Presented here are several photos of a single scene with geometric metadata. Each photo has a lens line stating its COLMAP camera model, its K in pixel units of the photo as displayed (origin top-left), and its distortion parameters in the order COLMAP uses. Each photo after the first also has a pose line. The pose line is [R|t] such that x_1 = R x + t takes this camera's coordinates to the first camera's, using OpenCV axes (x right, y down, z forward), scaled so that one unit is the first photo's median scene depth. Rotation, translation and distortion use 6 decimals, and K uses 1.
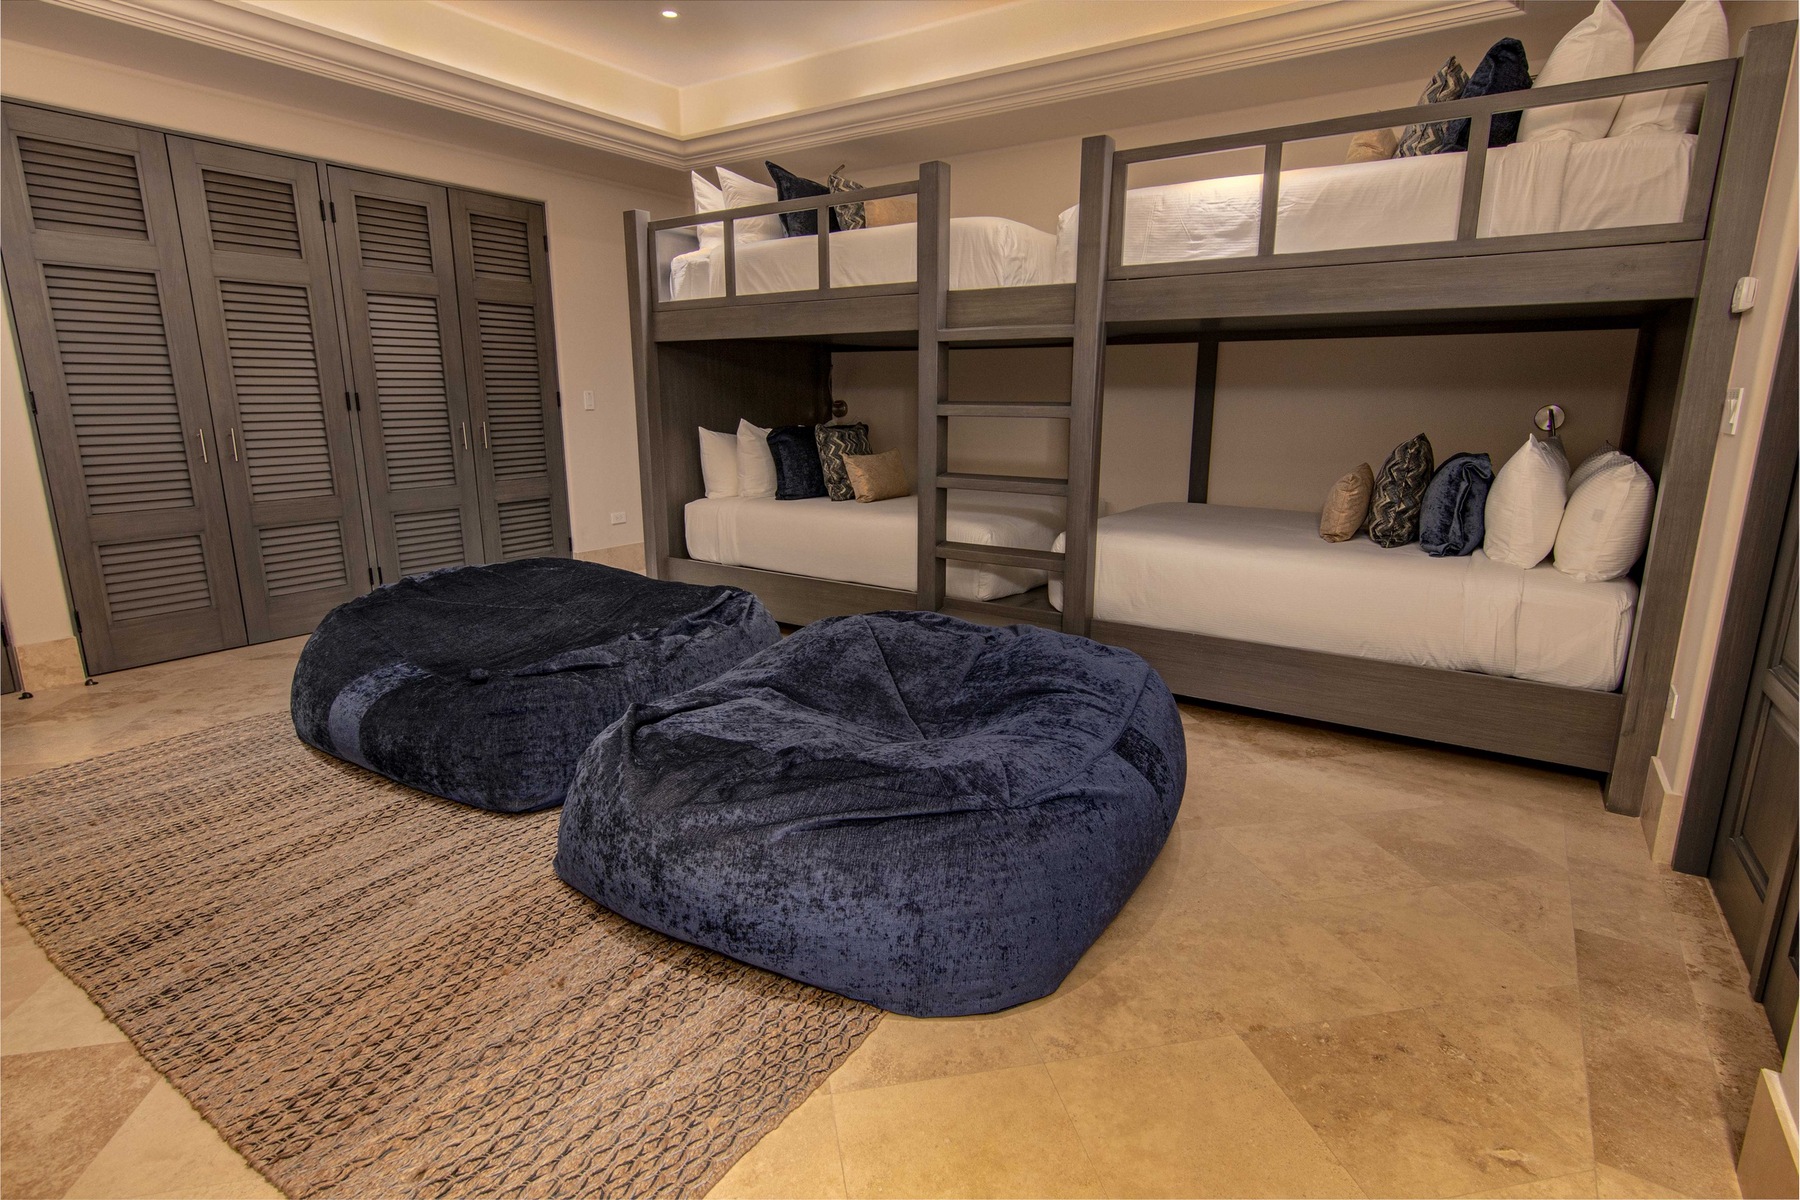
lens RADIAL K [[901.1, 0, 900.0], [0, 901.1, 600.0], [0, 0, 1]] dist [-0.017296, 0.000617]
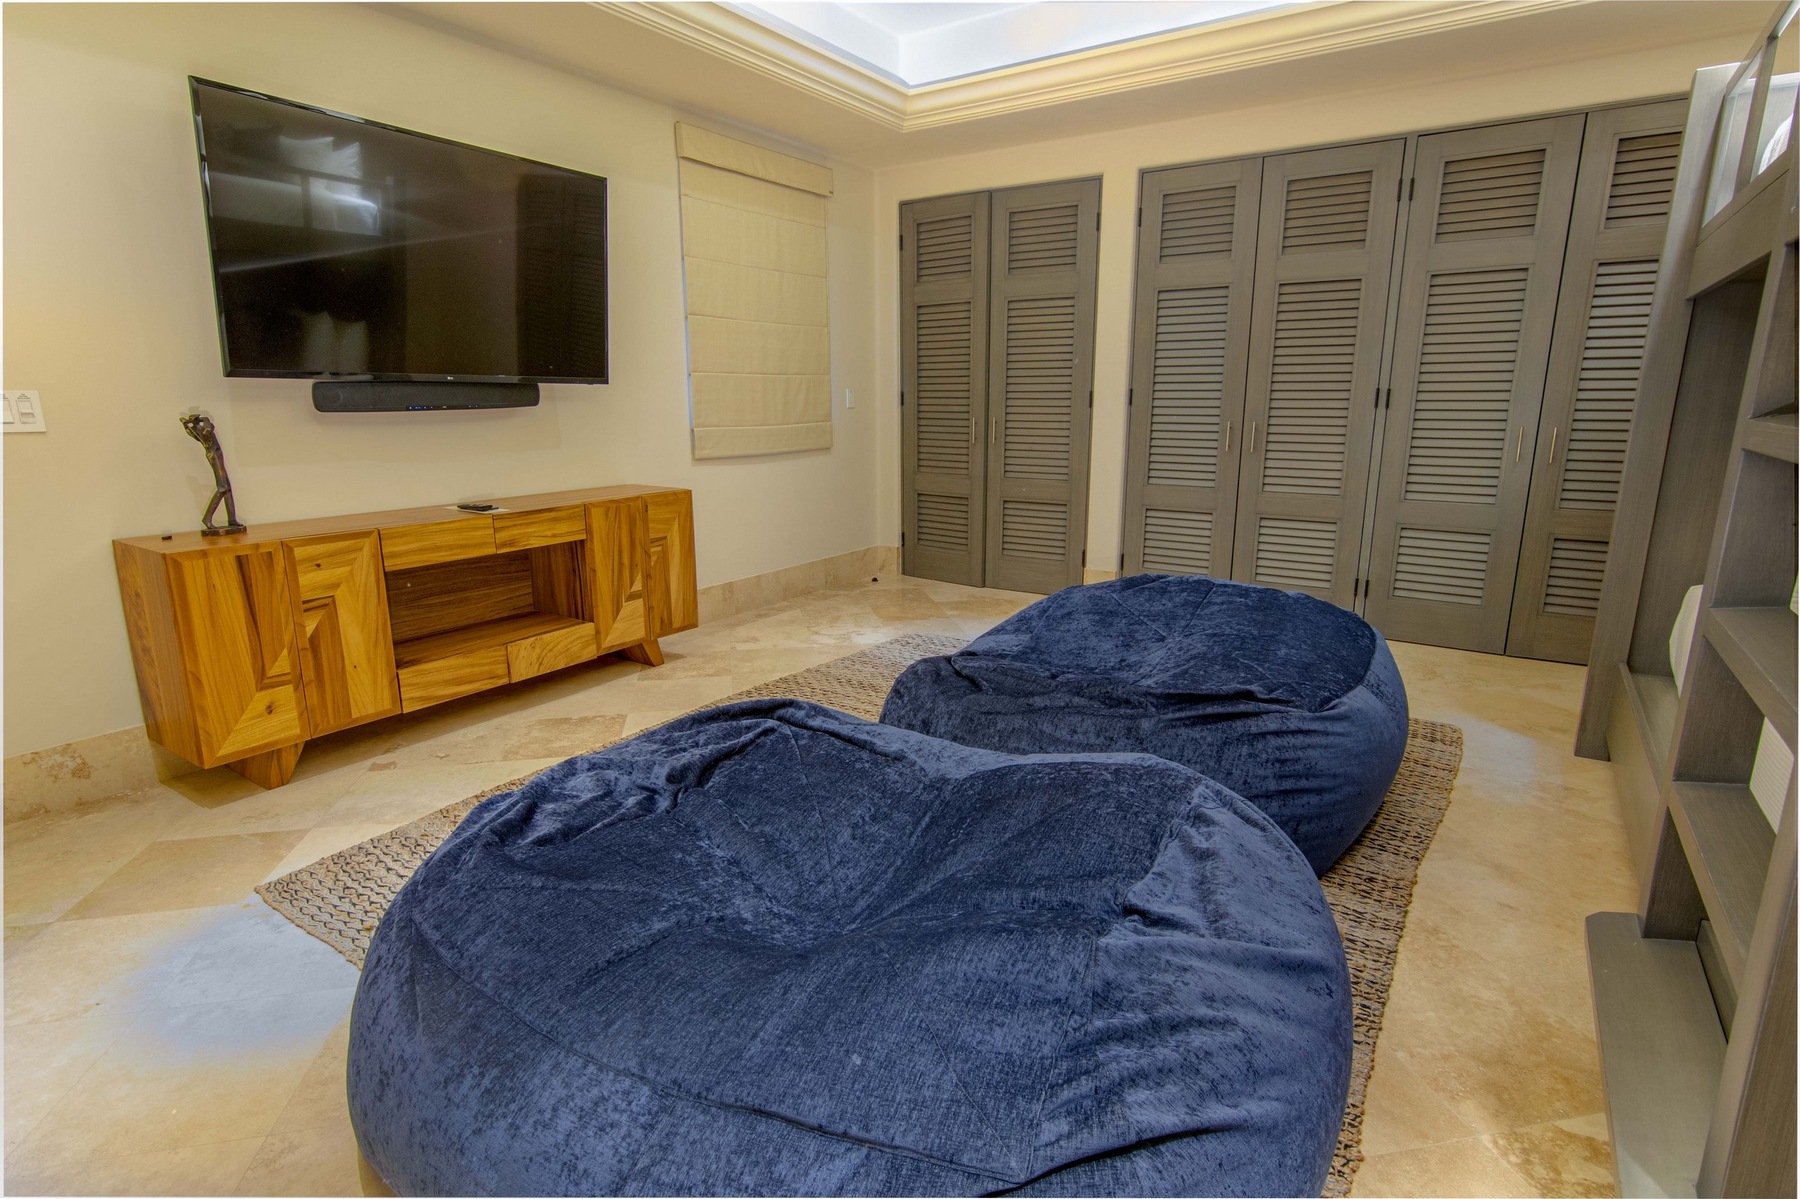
lens RADIAL K [[901.1, 0, 900.0], [0, 901.1, 599.5], [0, 0, 1]] dist [-0.017296, 0.000617]
pose [[-0.018937, 0.219400, -0.975451, 0.360574], [-0.212605, 0.952430, 0.218350, -0.126975], [0.976955, 0.211521, 0.028610, 0.565555]]
